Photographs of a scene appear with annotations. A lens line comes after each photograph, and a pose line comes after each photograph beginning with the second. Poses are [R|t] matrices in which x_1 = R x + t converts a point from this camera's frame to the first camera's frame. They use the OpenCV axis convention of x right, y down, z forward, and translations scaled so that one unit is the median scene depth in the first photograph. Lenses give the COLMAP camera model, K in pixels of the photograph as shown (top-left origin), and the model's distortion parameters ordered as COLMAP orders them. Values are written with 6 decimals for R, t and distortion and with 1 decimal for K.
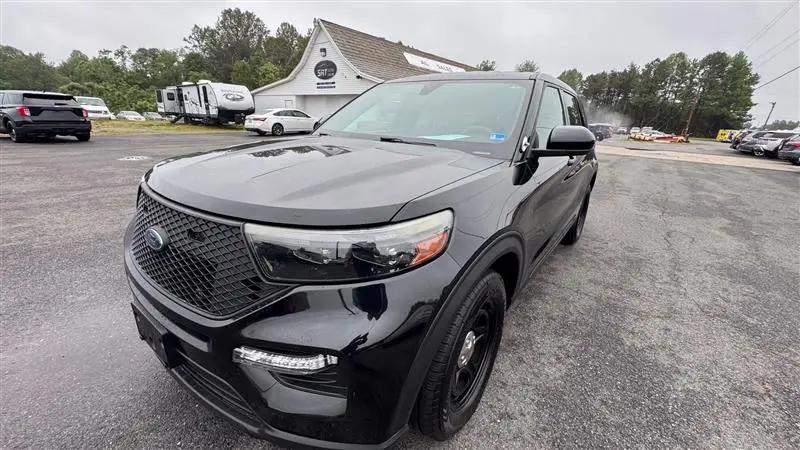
lens RADIAL K [[312.5, 0, 405.1], [0, 312.5, 218.1], [0, 0, 1]] dist [0.001700, -0.001415]
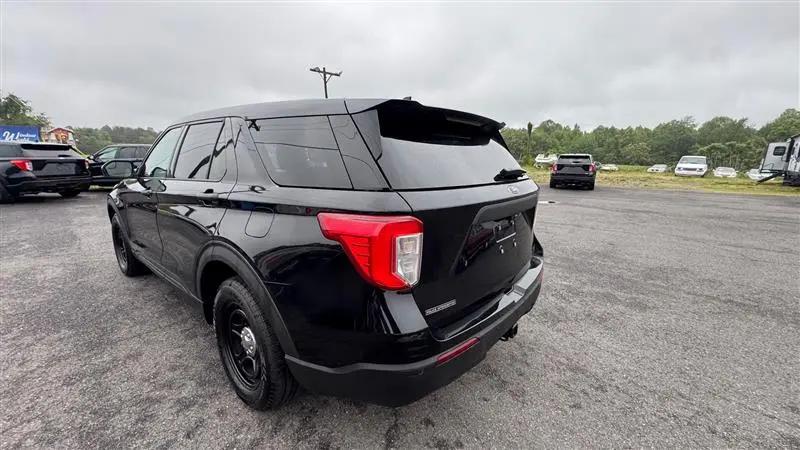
lens RADIAL K [[312.5, 0, 393.9], [0, 312.5, 220.7], [0, 0, 1]] dist [0.001700, -0.001415]
pose [[-0.066247, 0.163540, -0.984310, 0.310307], [-0.329049, 0.927713, 0.176283, -0.112749], [0.941986, 0.335565, -0.007646, 0.366598]]
